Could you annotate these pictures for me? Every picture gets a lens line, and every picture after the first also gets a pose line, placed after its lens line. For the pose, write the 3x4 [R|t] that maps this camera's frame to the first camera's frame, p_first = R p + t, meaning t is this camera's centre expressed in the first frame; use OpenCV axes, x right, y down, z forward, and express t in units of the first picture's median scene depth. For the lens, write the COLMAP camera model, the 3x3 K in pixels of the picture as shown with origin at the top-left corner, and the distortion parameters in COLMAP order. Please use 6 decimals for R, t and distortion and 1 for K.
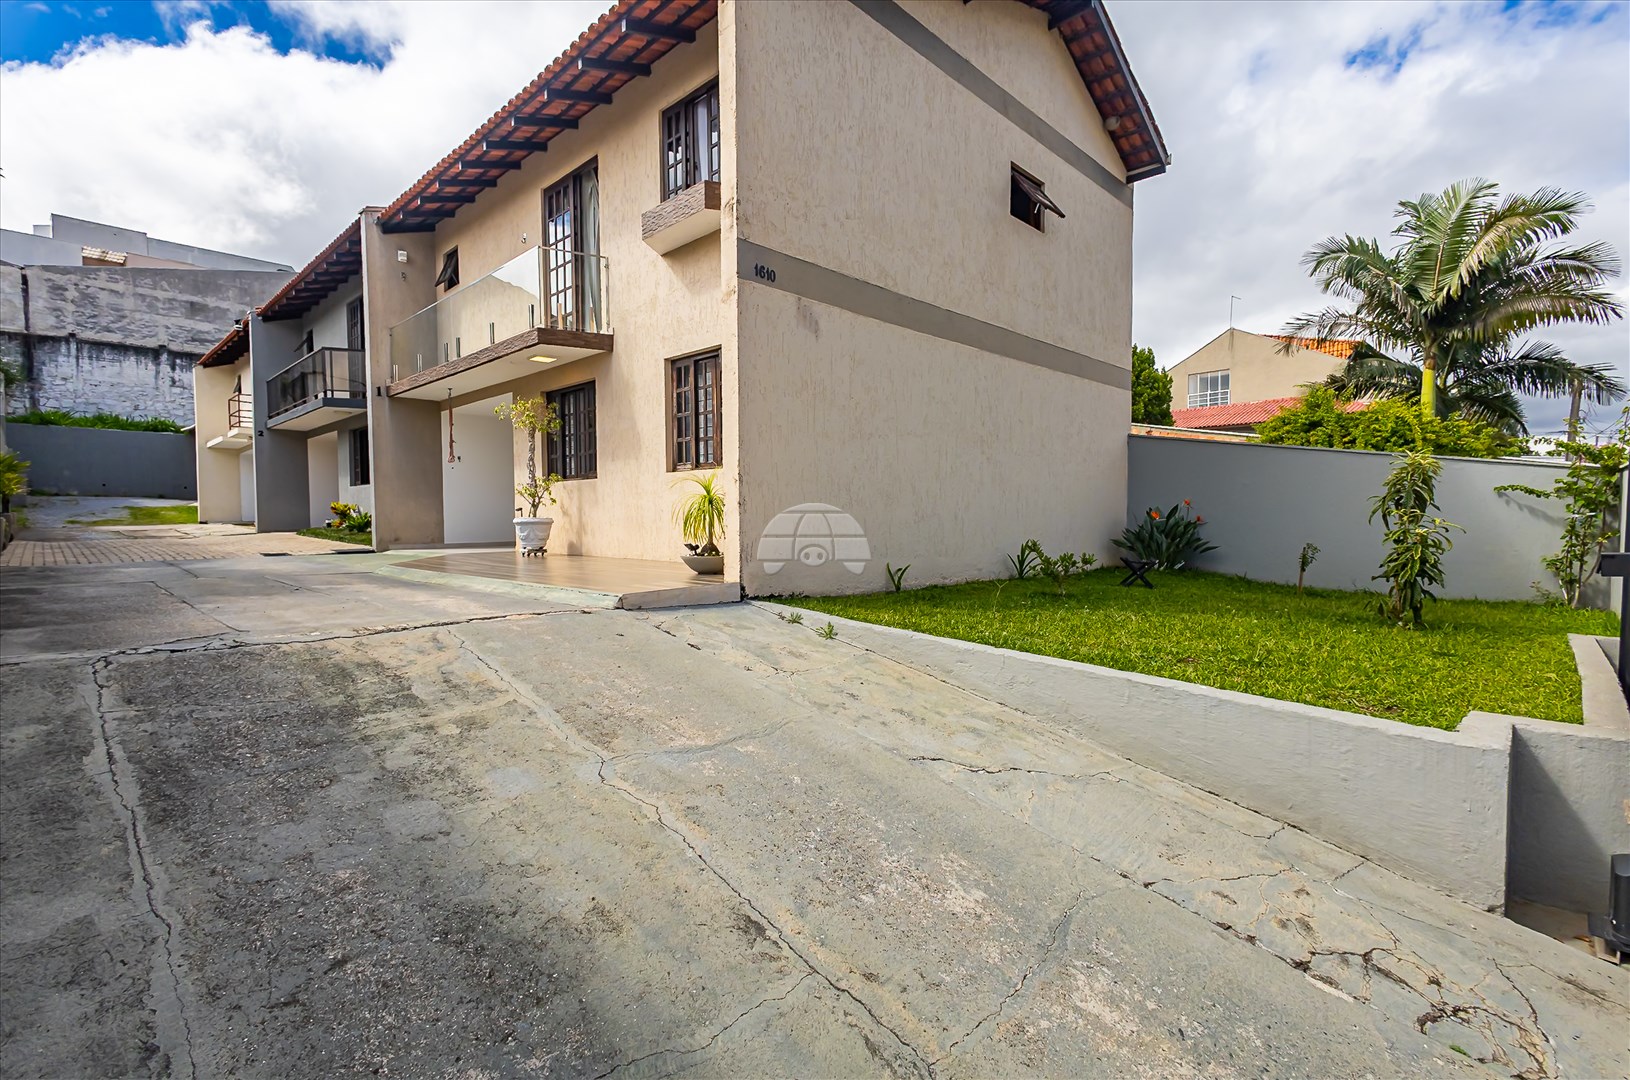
lens RADIAL K [[745.8, 0, 812.5], [0, 745.8, 543.9], [0, 0, 1]] dist [0.012838, -0.005173]
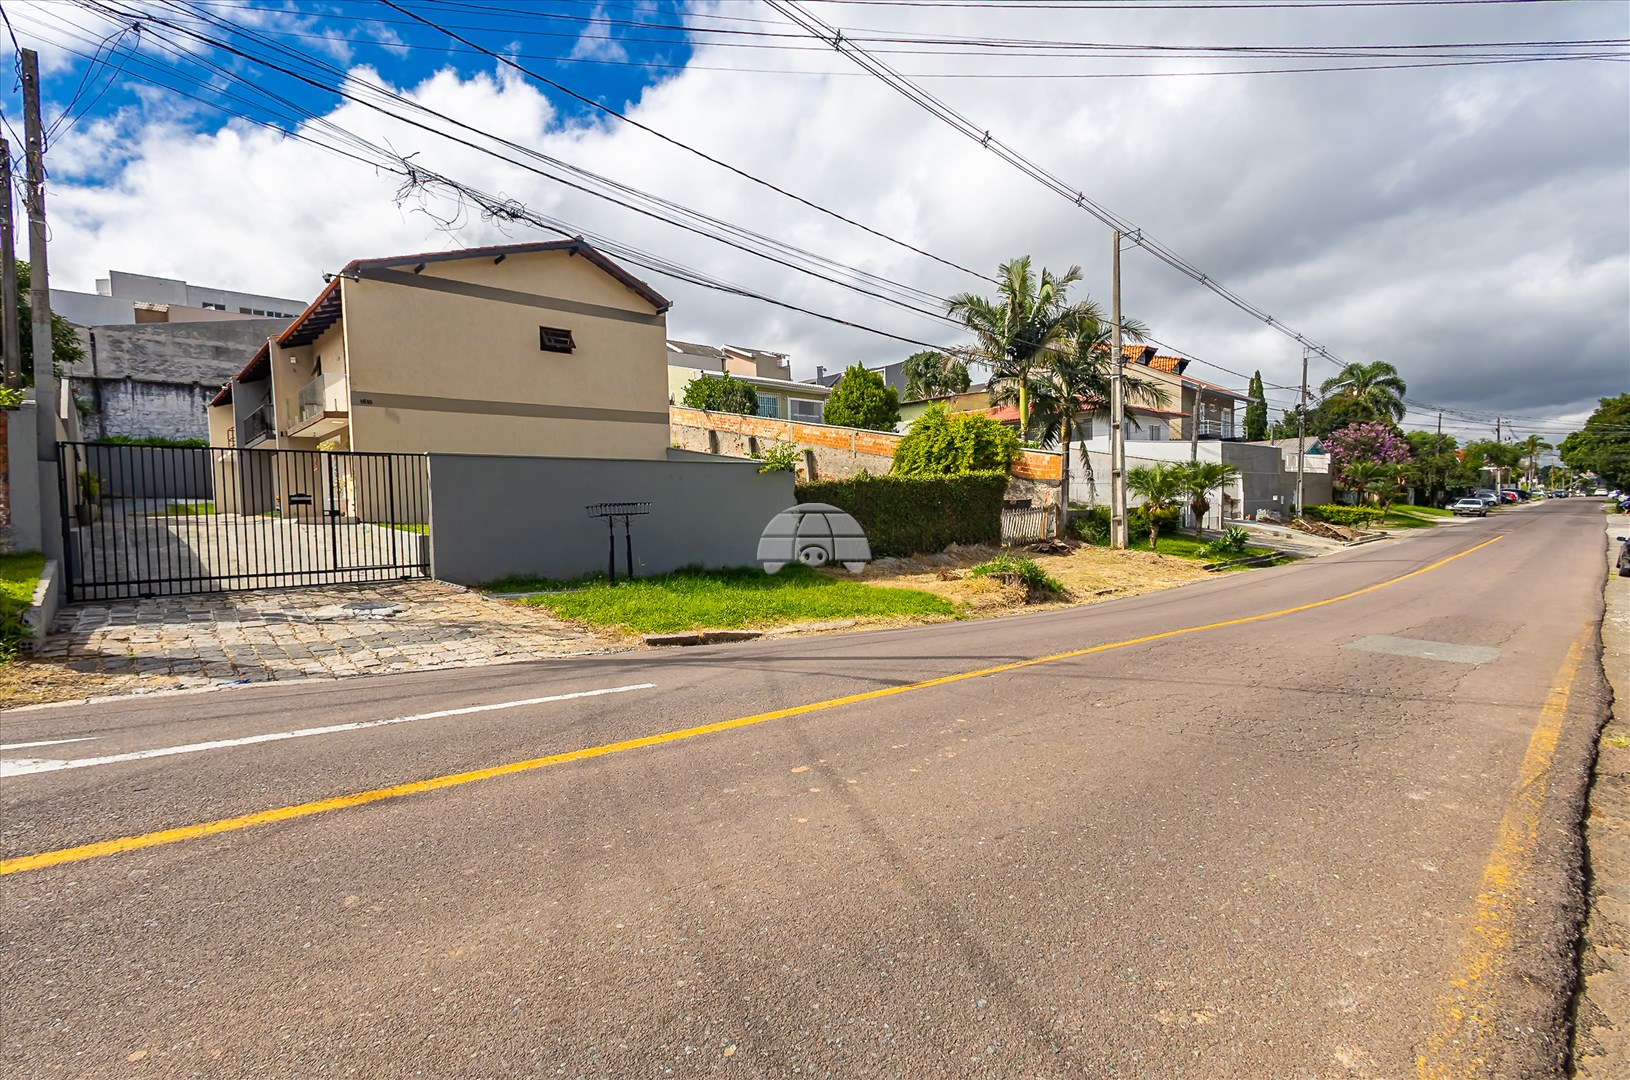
lens RADIAL K [[745.8, 0, 812.5], [0, 745.8, 543.9], [0, 0, 1]] dist [0.012838, -0.005173]
pose [[0.998629, -0.021587, -0.047696, 0.837681], [0.022249, 0.999663, 0.013386, 0.074442], [0.047391, -0.014428, 0.998772, -0.817924]]
